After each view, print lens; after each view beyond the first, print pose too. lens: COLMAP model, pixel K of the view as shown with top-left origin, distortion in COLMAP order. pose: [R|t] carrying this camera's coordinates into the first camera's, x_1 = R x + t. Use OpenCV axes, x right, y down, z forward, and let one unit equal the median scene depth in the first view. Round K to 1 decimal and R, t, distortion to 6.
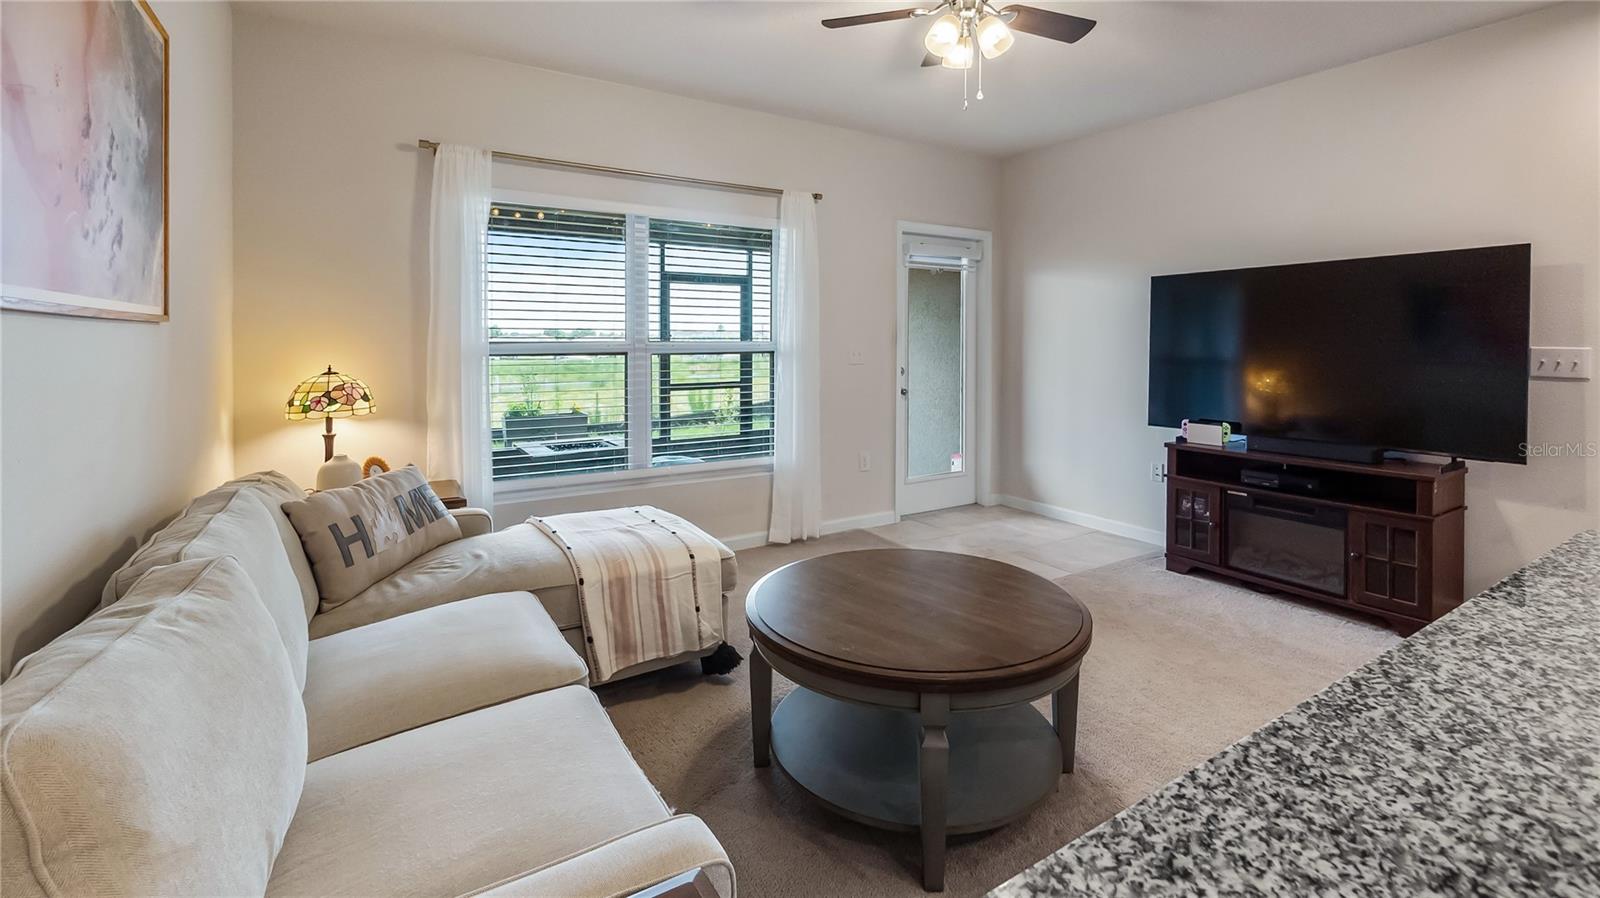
lens RADIAL K [[681.7, 0, 801.3], [0, 681.7, 356.4], [0, 0, 1]] dist [-0.008135, 0.001901]
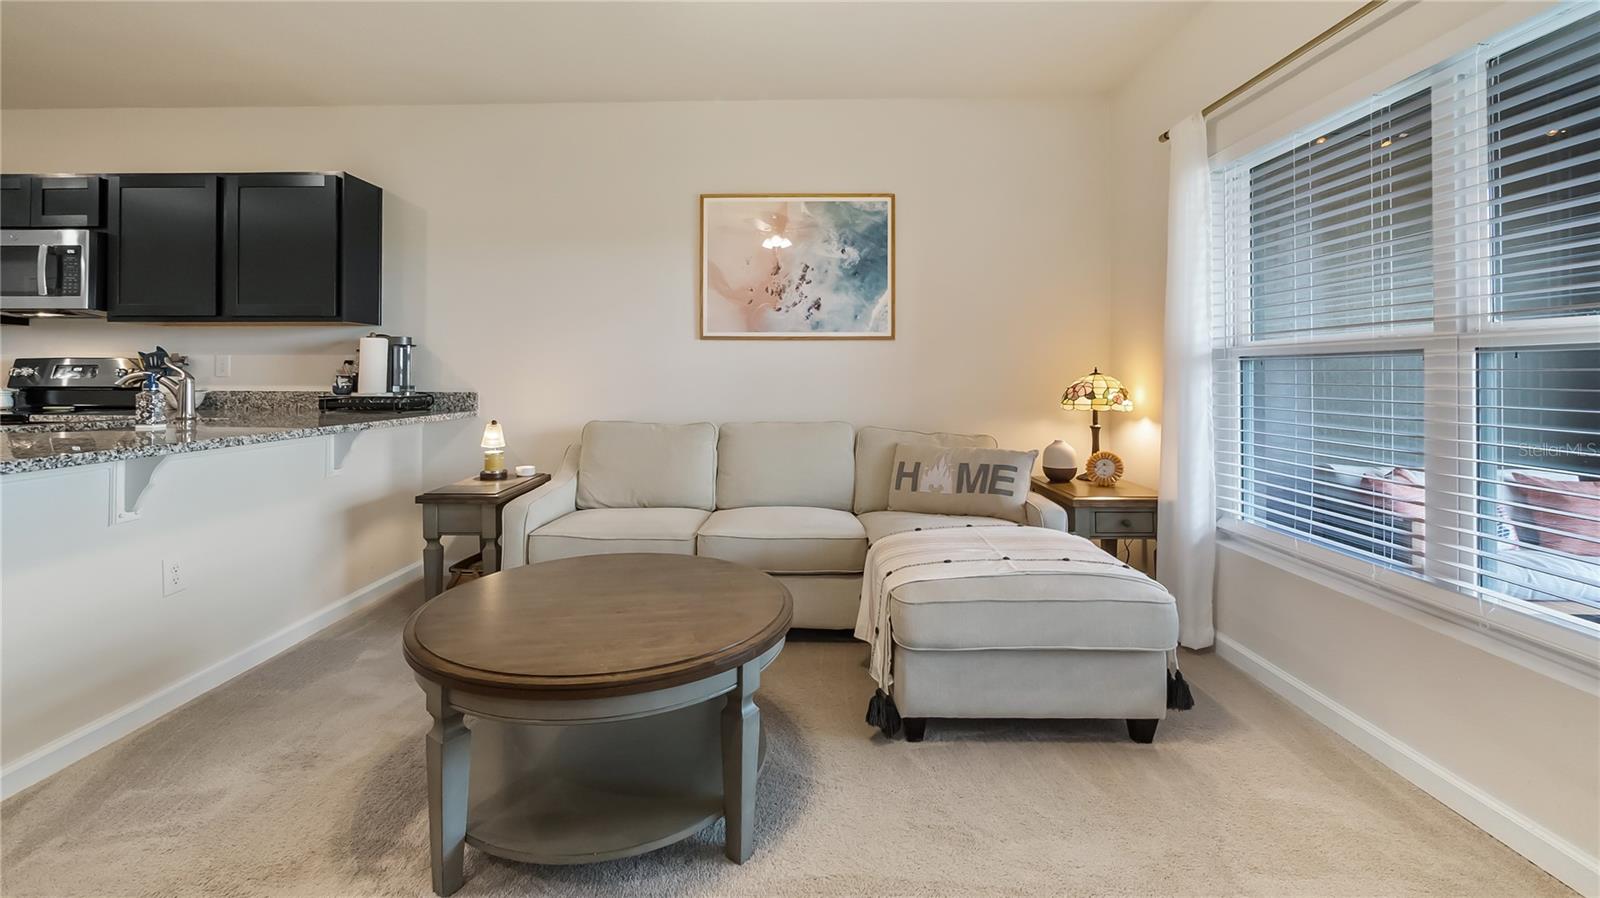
lens RADIAL K [[681.7, 0, 806.0], [0, 681.7, 365.5], [0, 0, 1]] dist [-0.008135, 0.001901]
pose [[-0.541752, -0.013730, -0.840426, 0.562545], [-0.020937, 0.999777, -0.002836, 0.023794], [0.840277, 0.016060, -0.541919, 1.218130]]
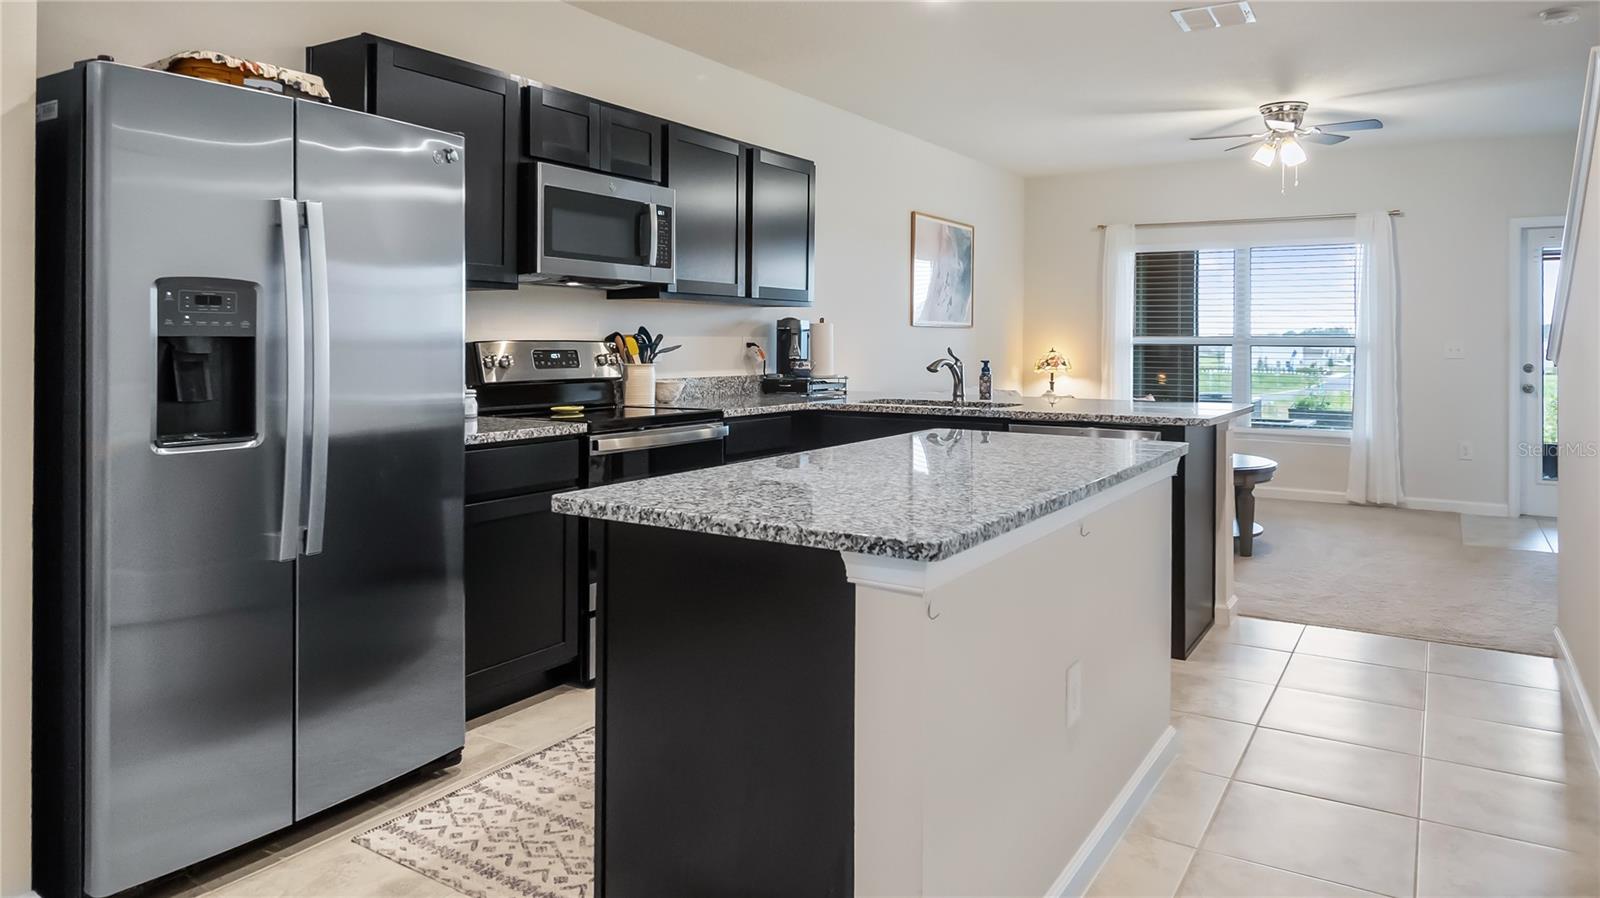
lens RADIAL K [[1013.7, 0, 853.5], [0, 1013.7, 336.9], [0, 0, 1]] dist [-0.000420, -0.006720]
pose [[0.470218, 0.001337, -0.882549, 1.671020], [-0.026871, 0.999557, -0.012802, 0.036245], [0.882141, 0.029735, 0.470045, -0.926775]]
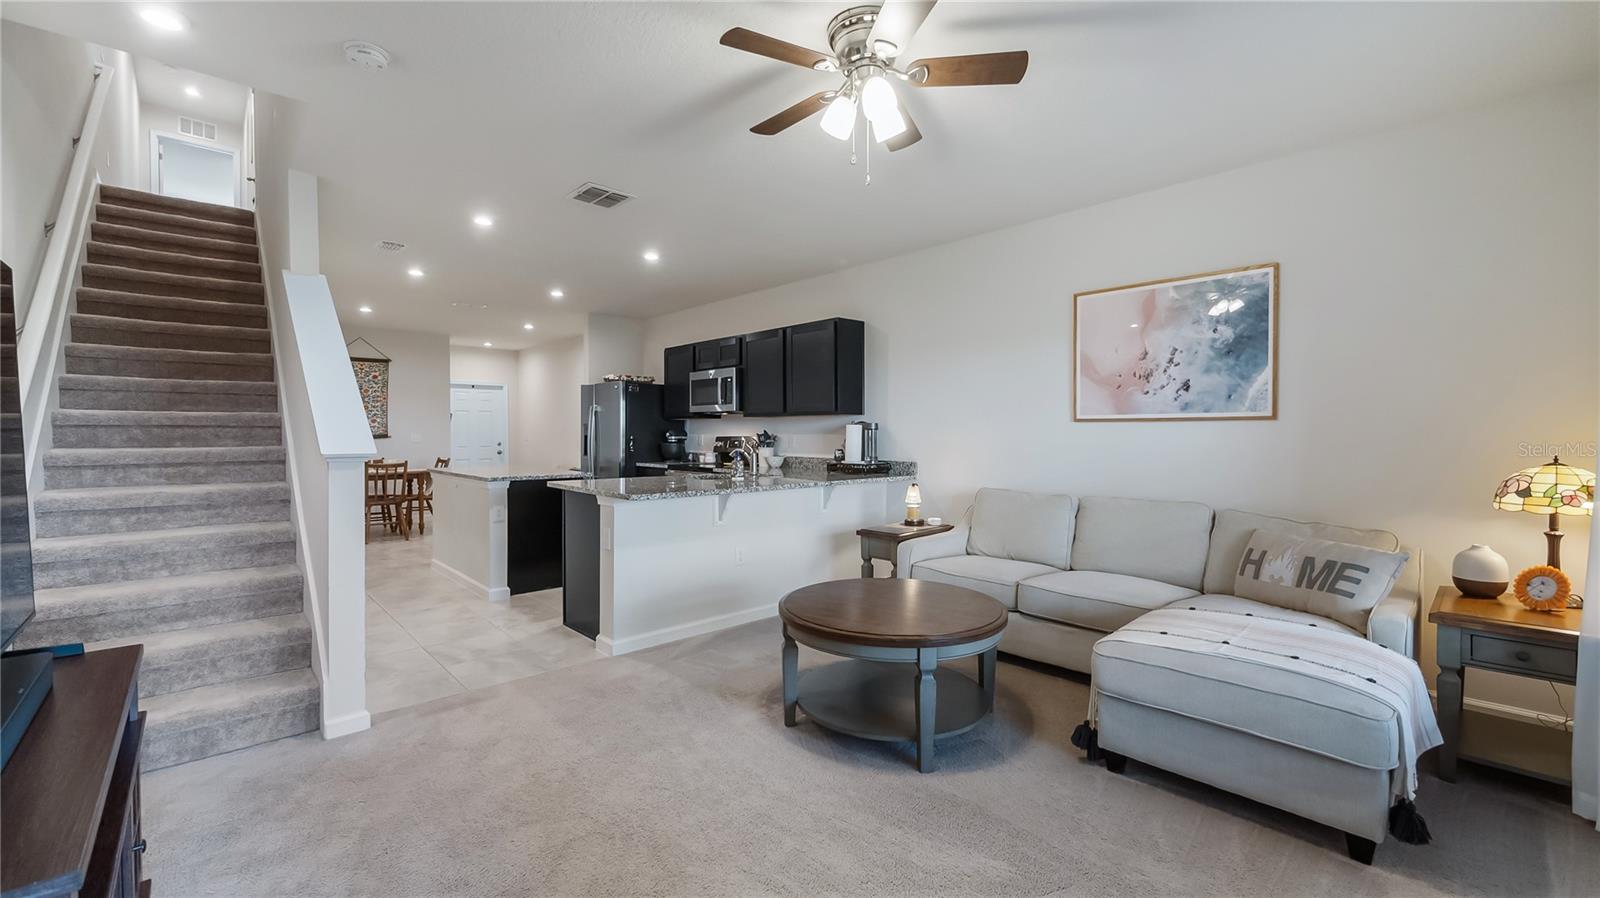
lens RADIAL K [[681.7, 0, 794.0], [0, 681.7, 448.4], [0, 0, 1]] dist [-0.008135, 0.001901]
pose [[-0.985623, 0.003724, -0.168917, 0.433109], [-0.004151, 0.998922, 0.046243, -0.033493], [0.168907, 0.046279, -0.984545, 1.703349]]
